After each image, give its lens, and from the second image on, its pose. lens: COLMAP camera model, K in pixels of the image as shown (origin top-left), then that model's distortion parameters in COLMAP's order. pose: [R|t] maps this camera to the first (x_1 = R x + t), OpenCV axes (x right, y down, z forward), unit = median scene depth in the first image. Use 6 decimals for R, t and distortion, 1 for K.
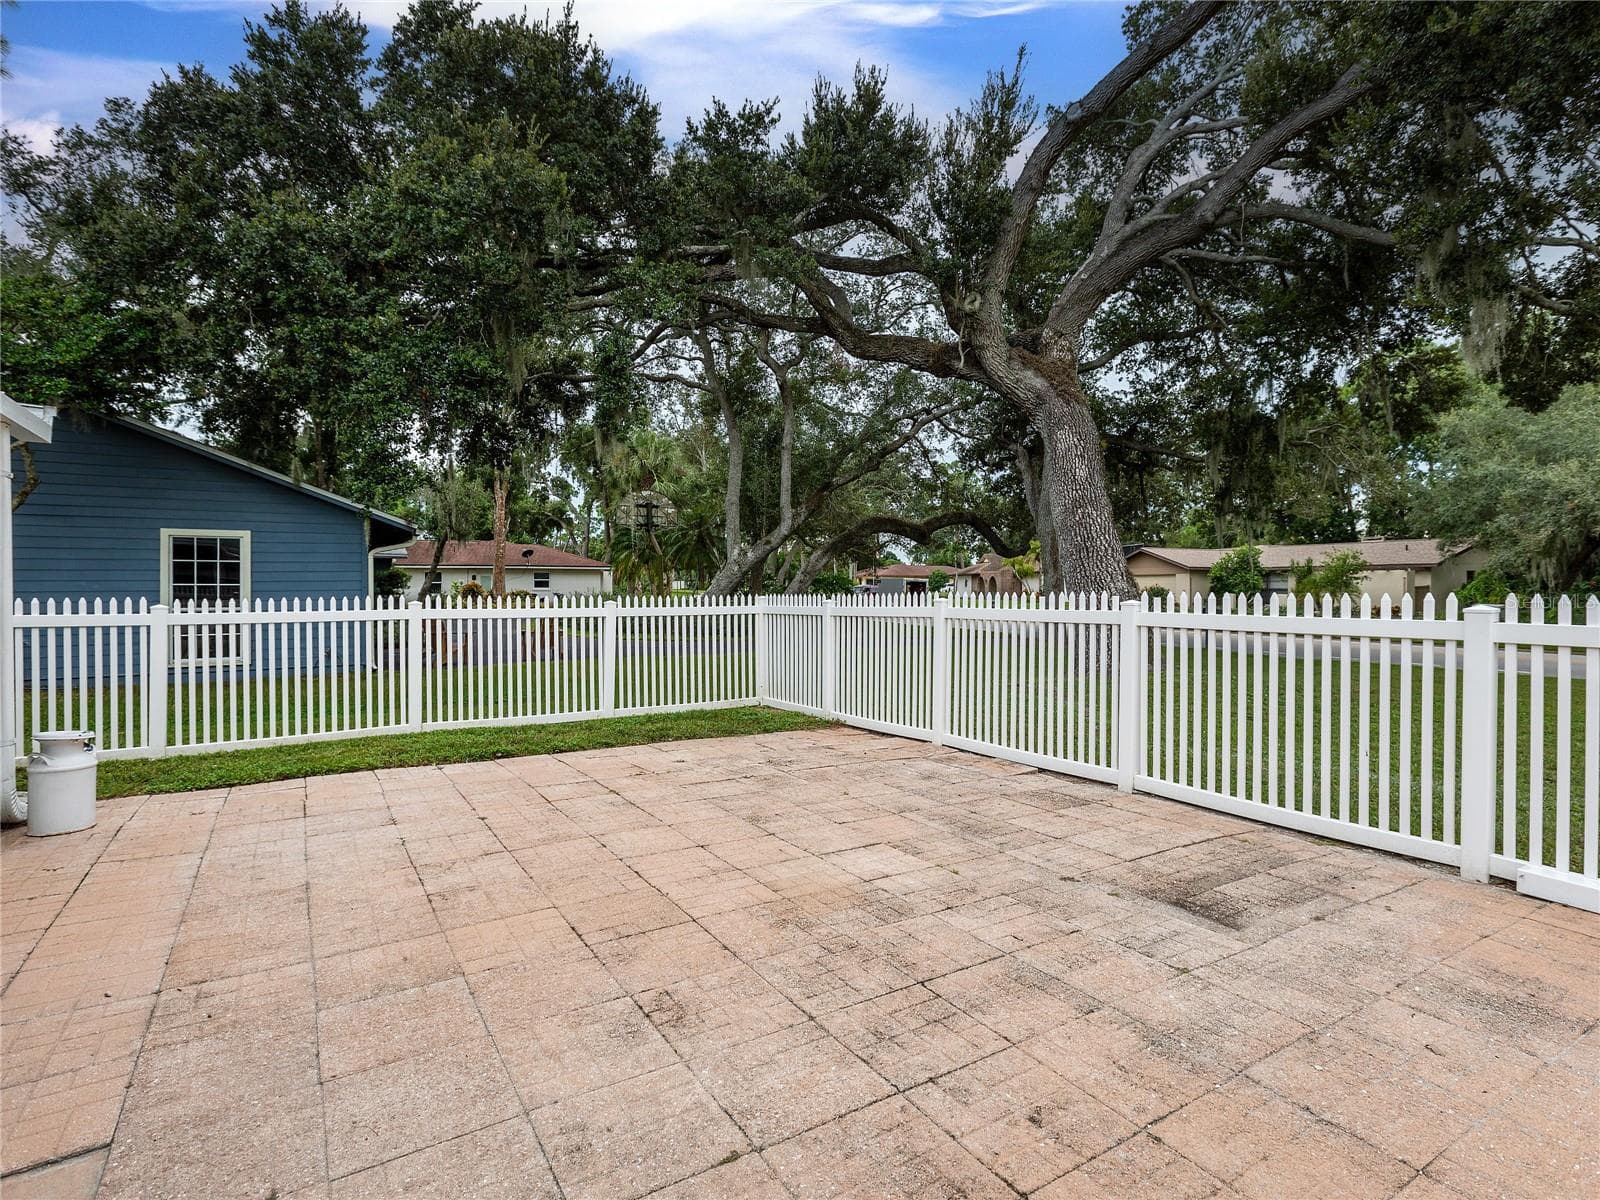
lens RADIAL K [[817.4, 0, 800.0], [0, 817.4, 600.0], [0, 0, 1]] dist [-0.000699, -0.001183]
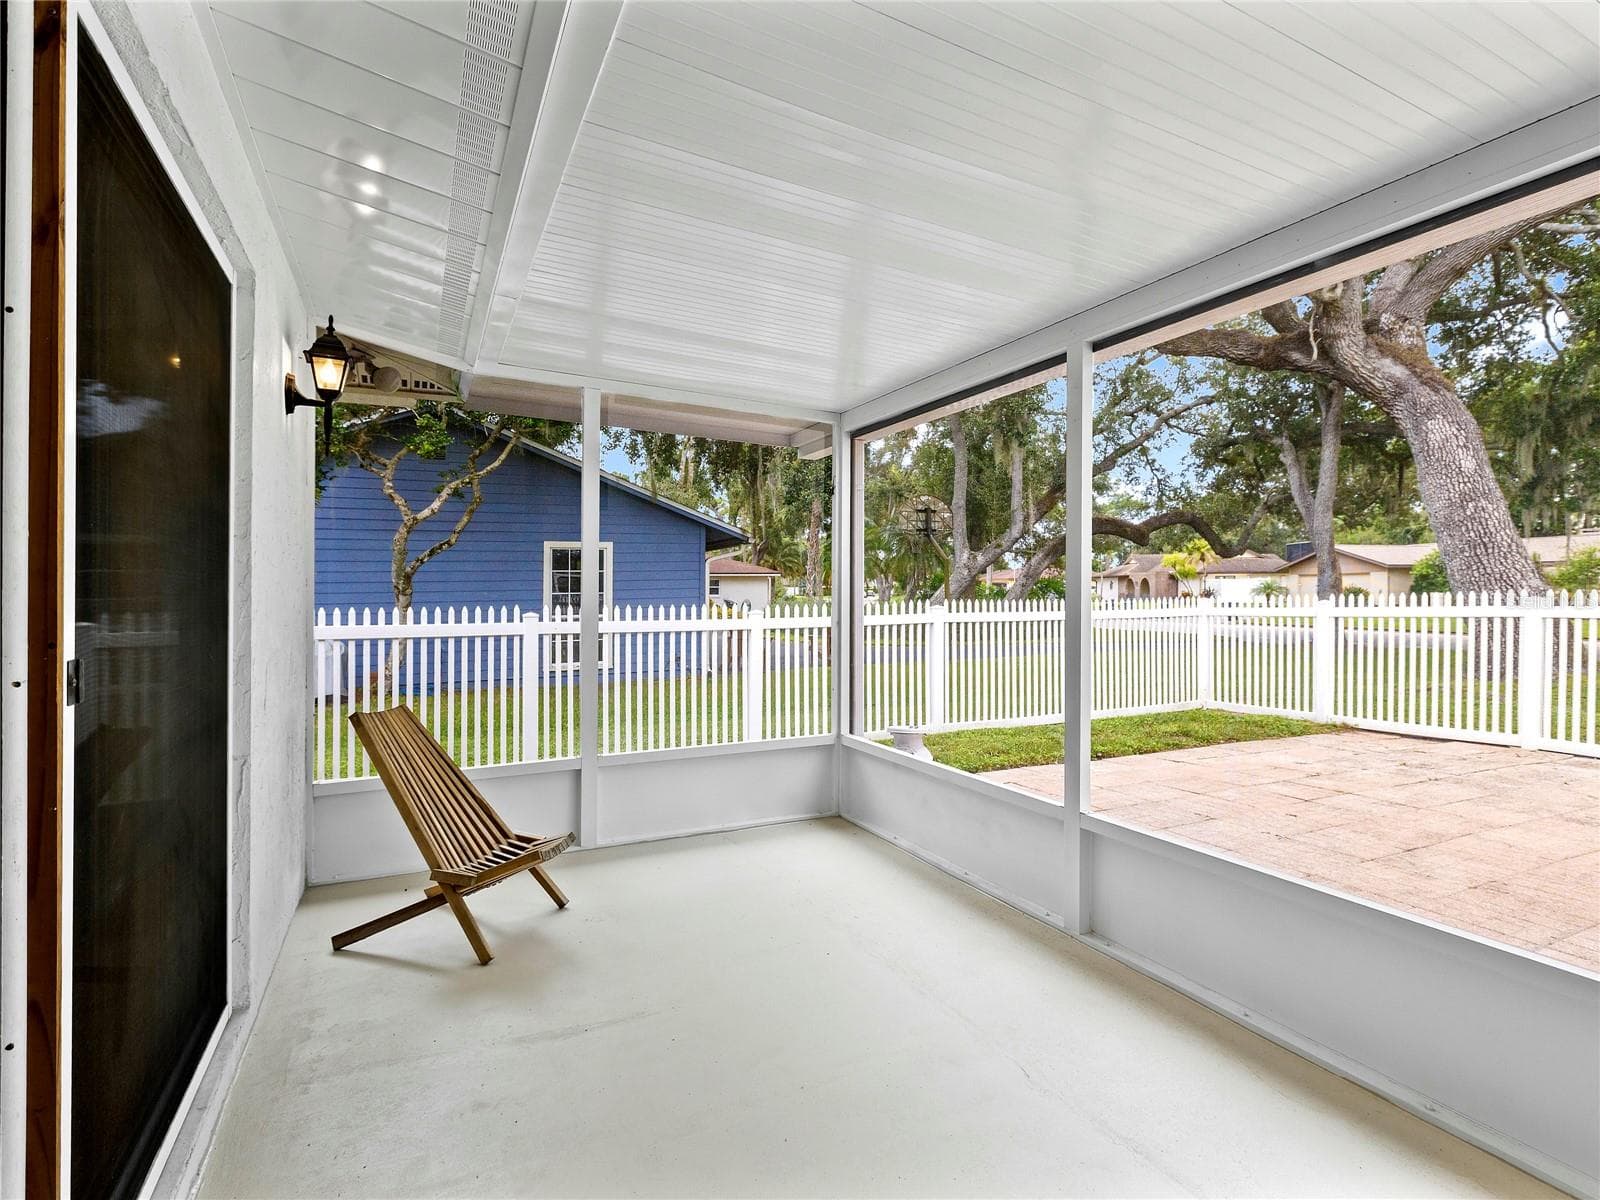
lens RADIAL K [[823.9, 0, 800.0], [0, 823.9, 600.0], [0, 0, 1]] dist [-0.001078, -0.000962]
pose [[0.992889, -0.010386, -0.118591, -0.807819], [0.009559, 0.999926, -0.007535, 0.001521], [0.118660, 0.006348, 0.992915, -0.082968]]
